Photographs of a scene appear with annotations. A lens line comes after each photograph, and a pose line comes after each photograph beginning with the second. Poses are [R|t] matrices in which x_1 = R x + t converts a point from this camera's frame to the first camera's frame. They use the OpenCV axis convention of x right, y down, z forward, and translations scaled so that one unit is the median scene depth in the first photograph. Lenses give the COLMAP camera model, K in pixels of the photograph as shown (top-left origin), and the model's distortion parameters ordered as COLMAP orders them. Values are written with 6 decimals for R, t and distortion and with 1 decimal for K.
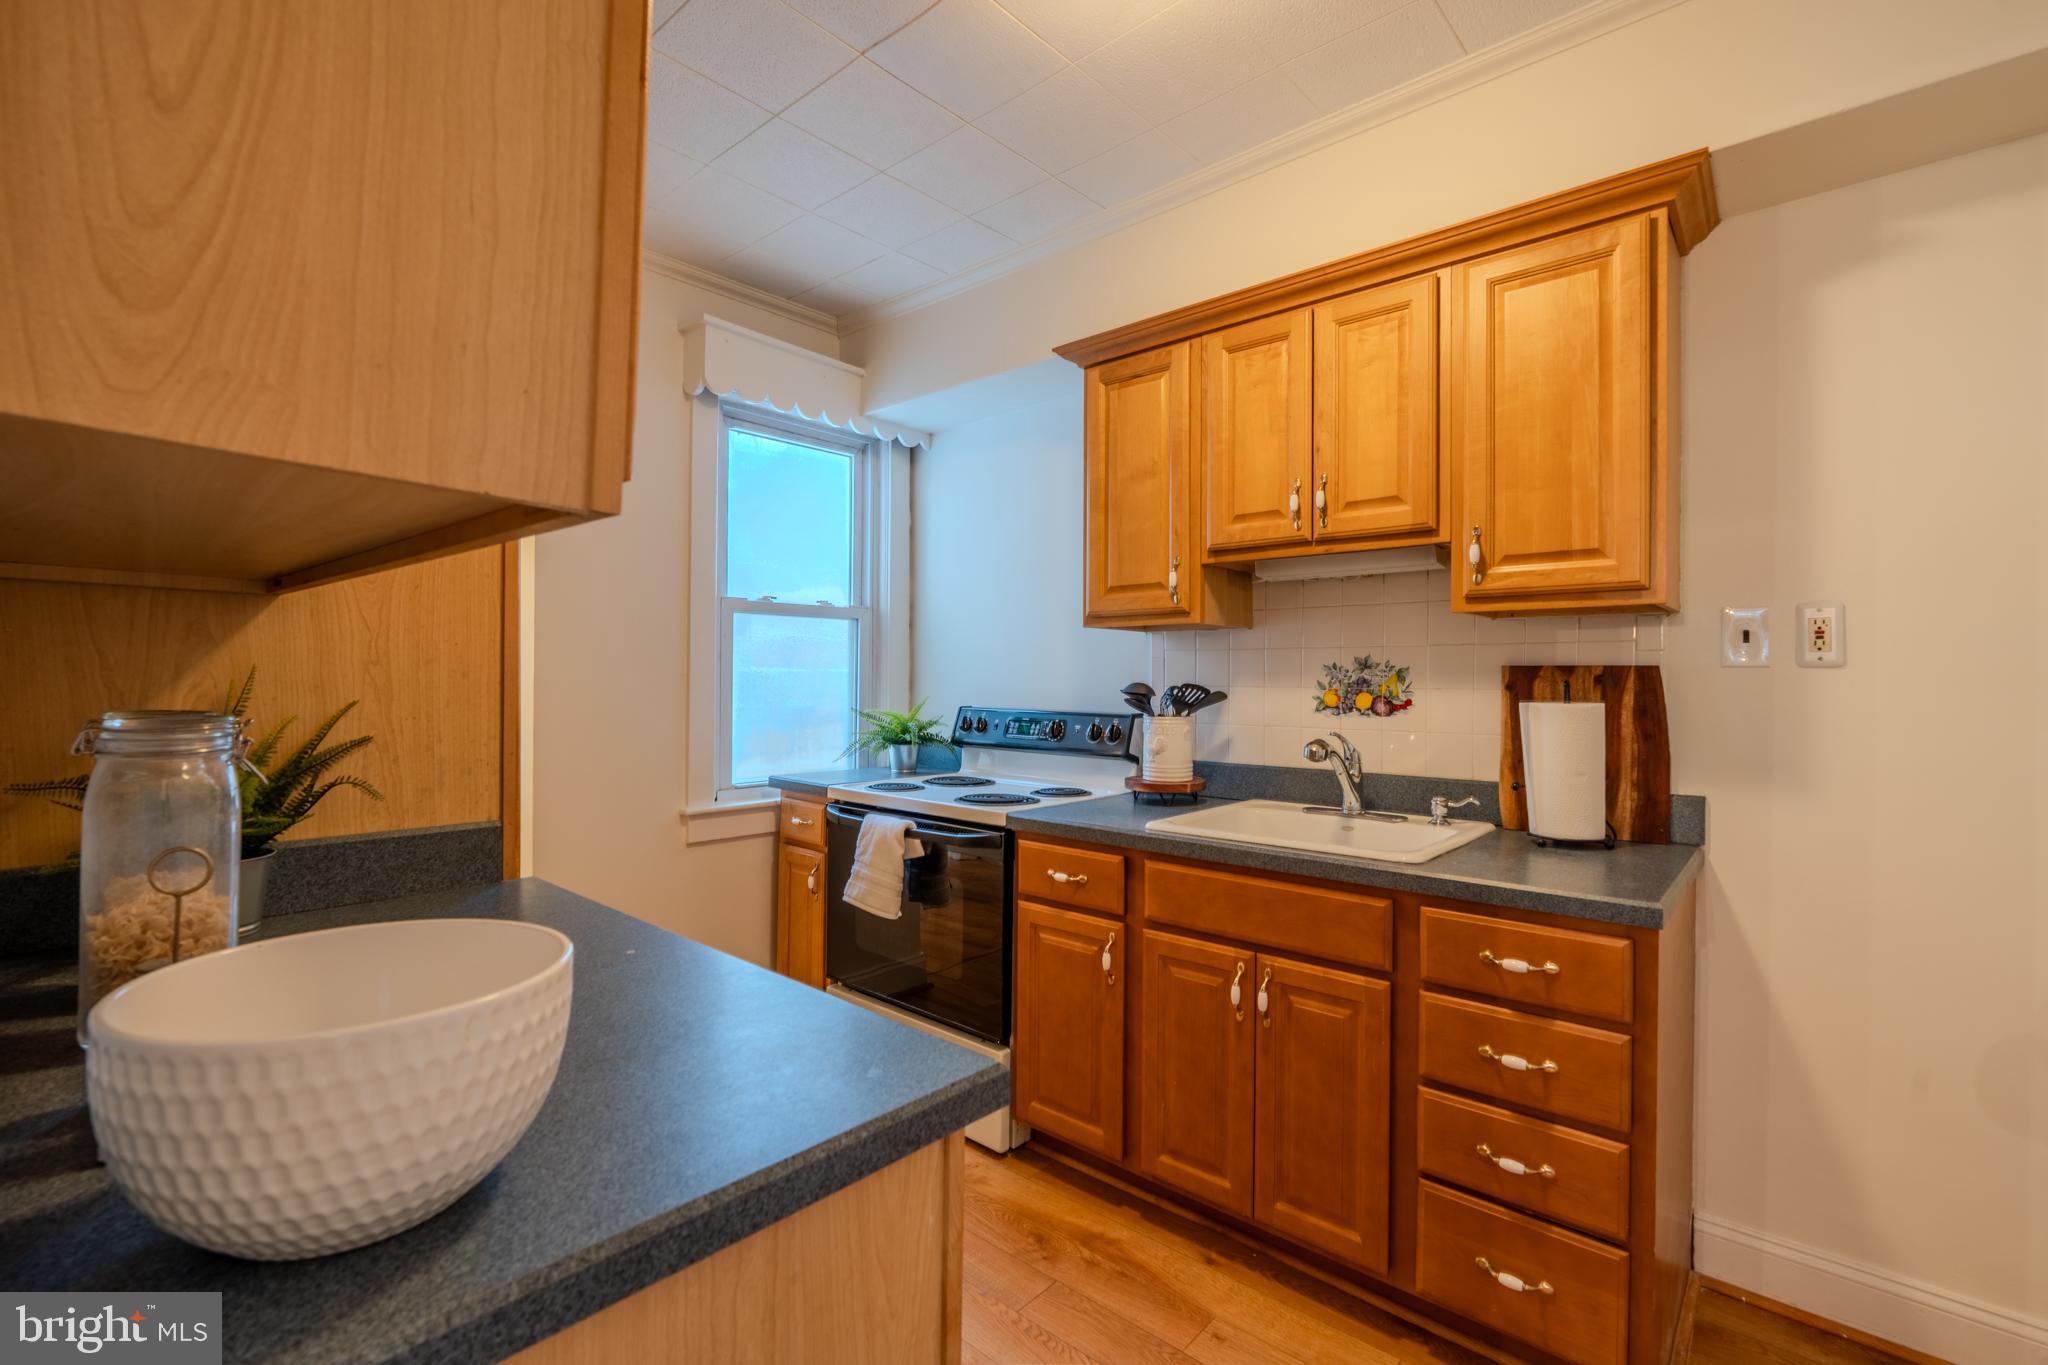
lens RADIAL K [[904.2, 0, 1023.9], [0, 904.2, 673.8], [0, 0, 1]] dist [-0.008982, 0.001000]
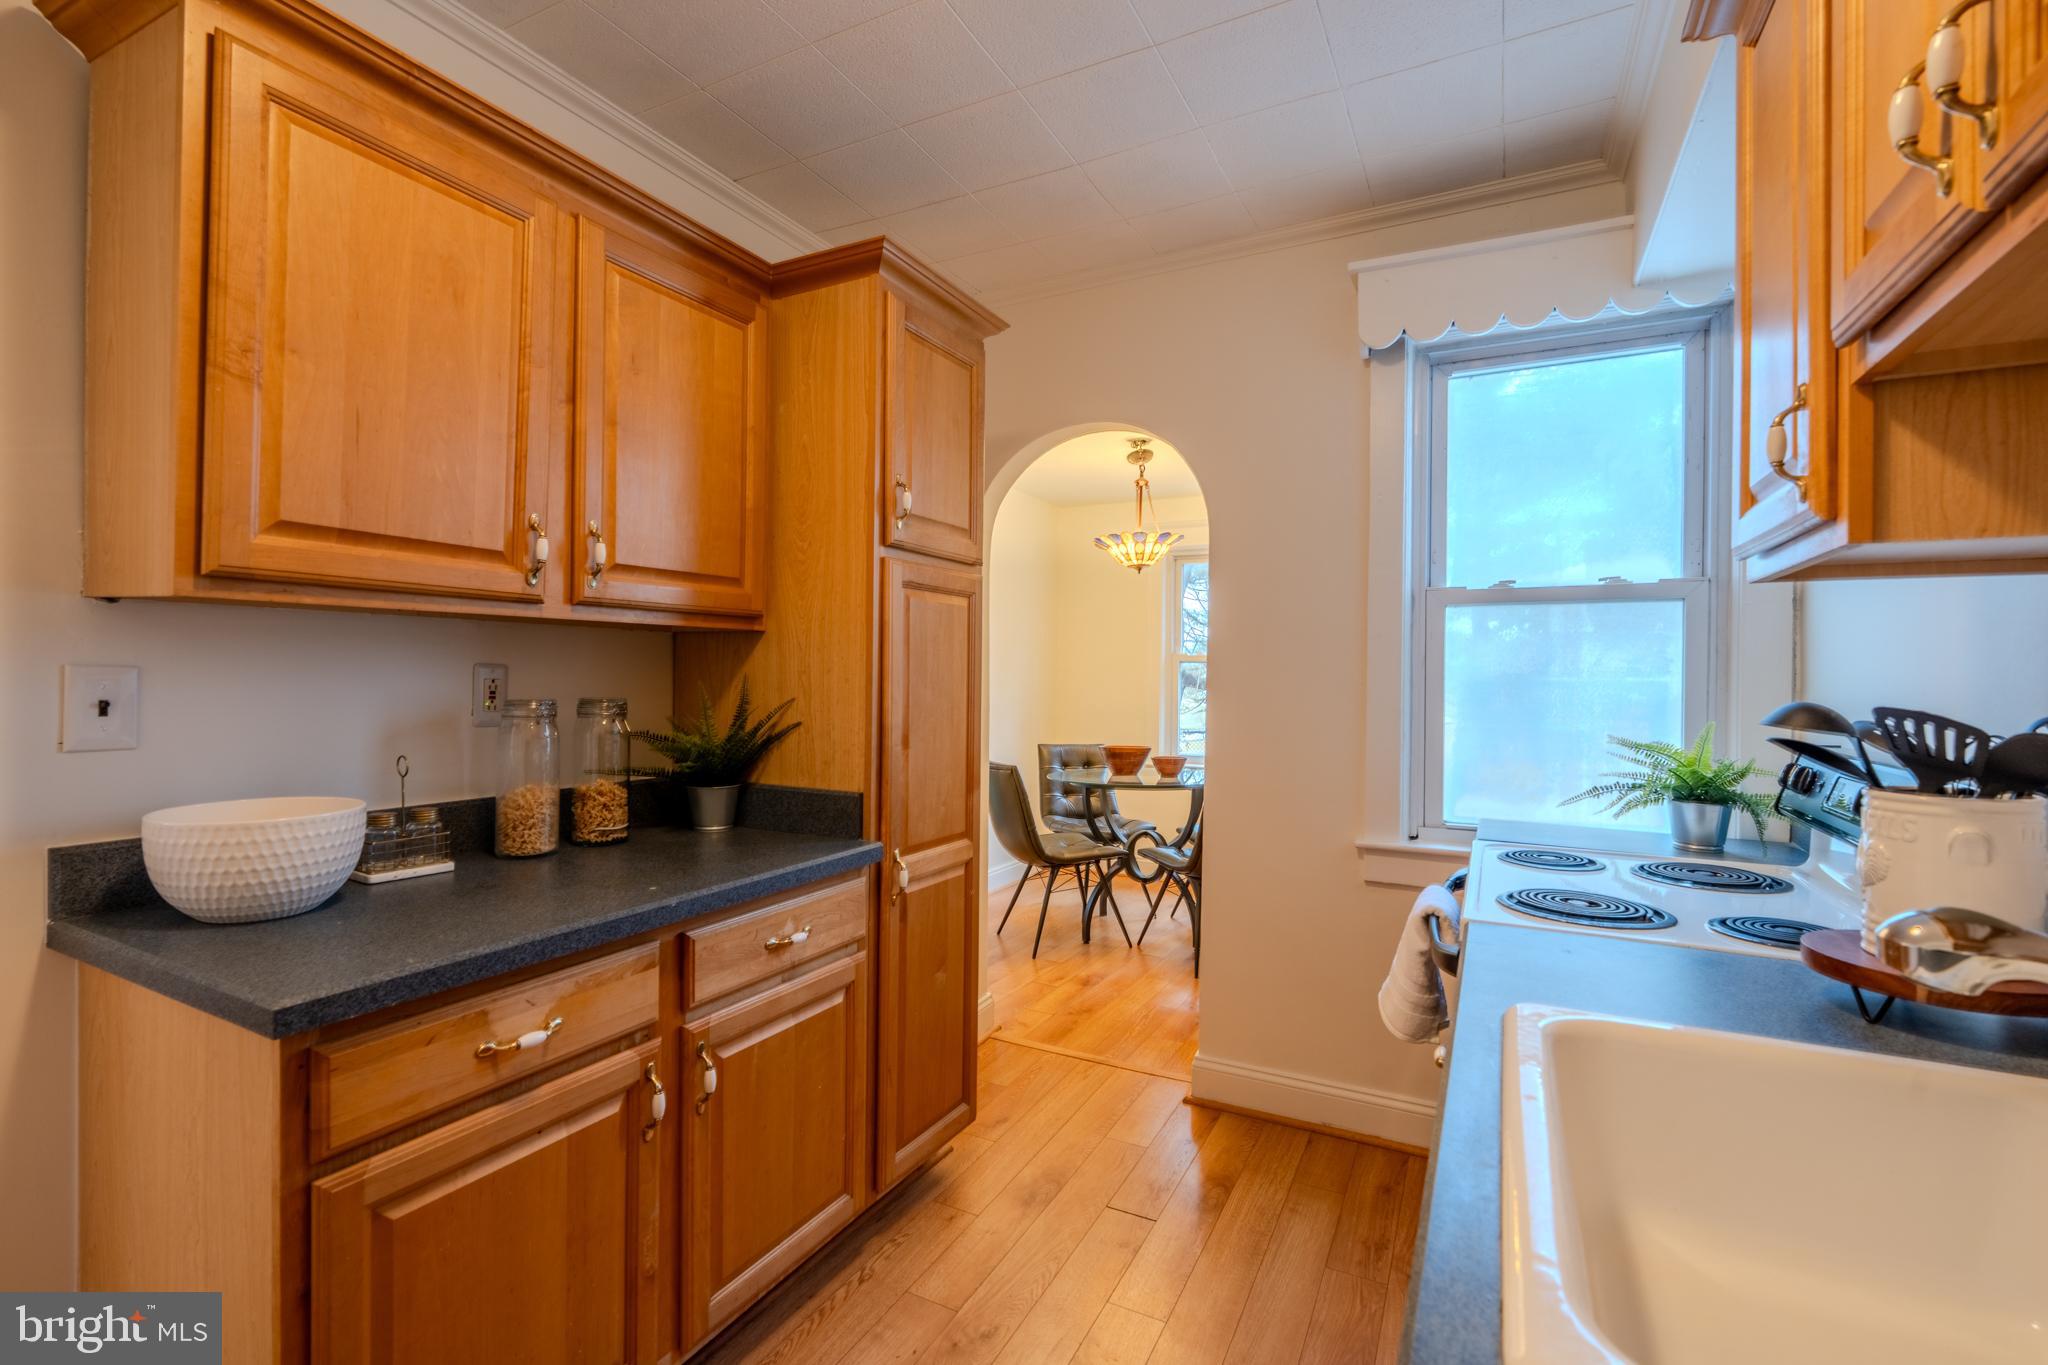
lens RADIAL K [[904.2, 0, 1015.4], [0, 904.2, 674.1], [0, 0, 1]] dist [-0.008982, 0.001000]
pose [[0.238085, -0.005630, -0.971228, 0.489853], [-0.006515, 0.999951, -0.007393, -0.000229], [0.971222, 0.008088, 0.238037, 0.600643]]
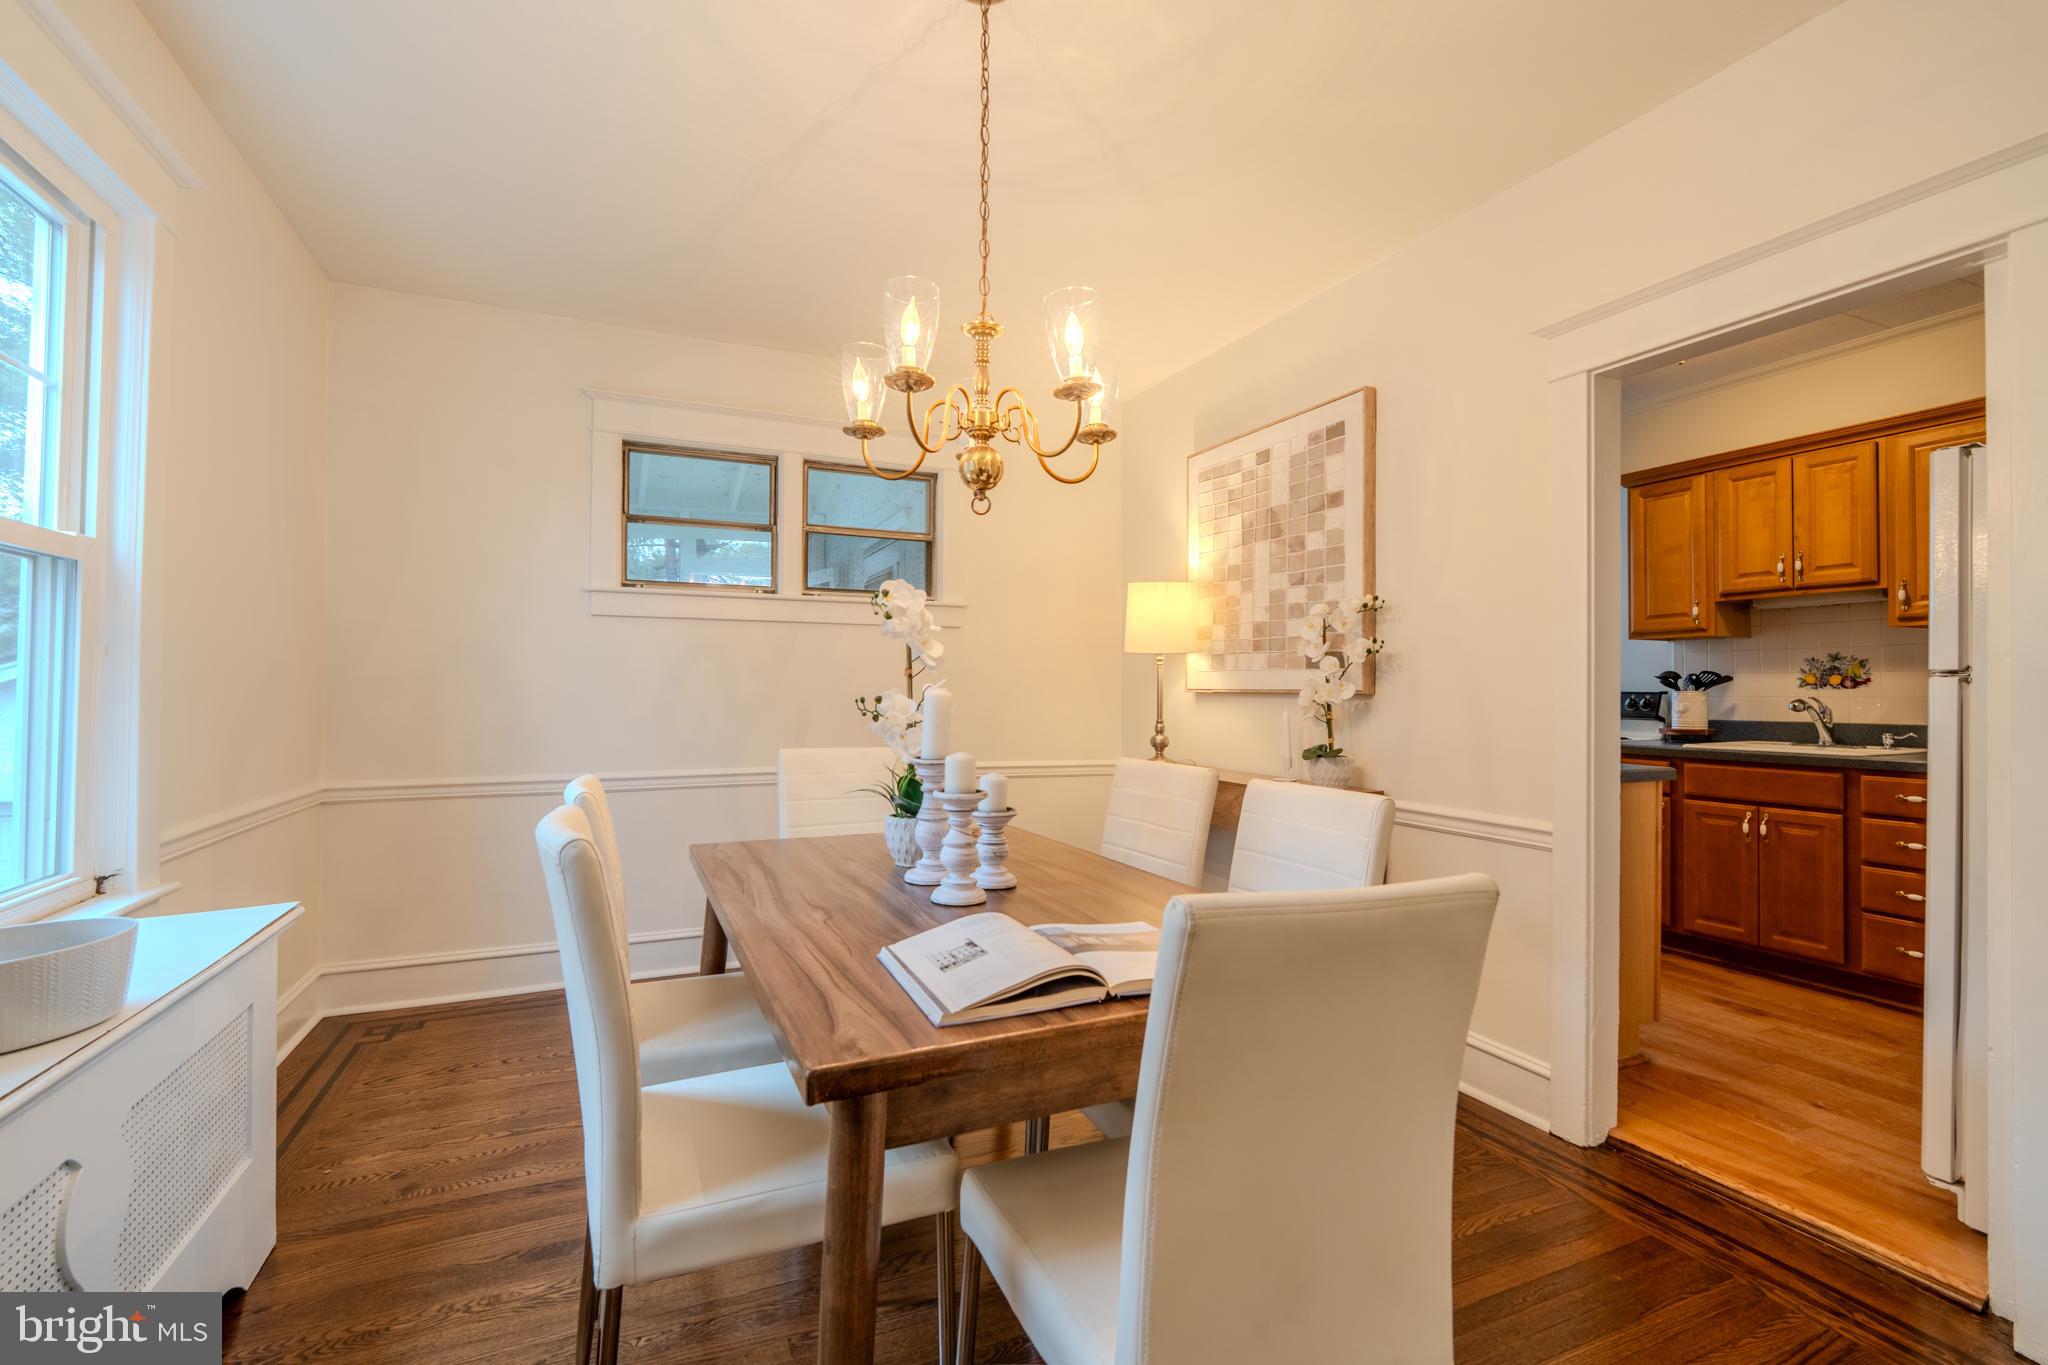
lens RADIAL K [[904.2, 0, 1023.5], [0, 904.2, 678.1], [0, 0, 1]] dist [-0.008982, 0.001000]
pose [[0.913598, -0.008210, -0.406535, -0.324754], [0.003399, 0.999915, -0.012555, 0.043954], [0.406603, 0.010089, 0.913549, -1.148450]]
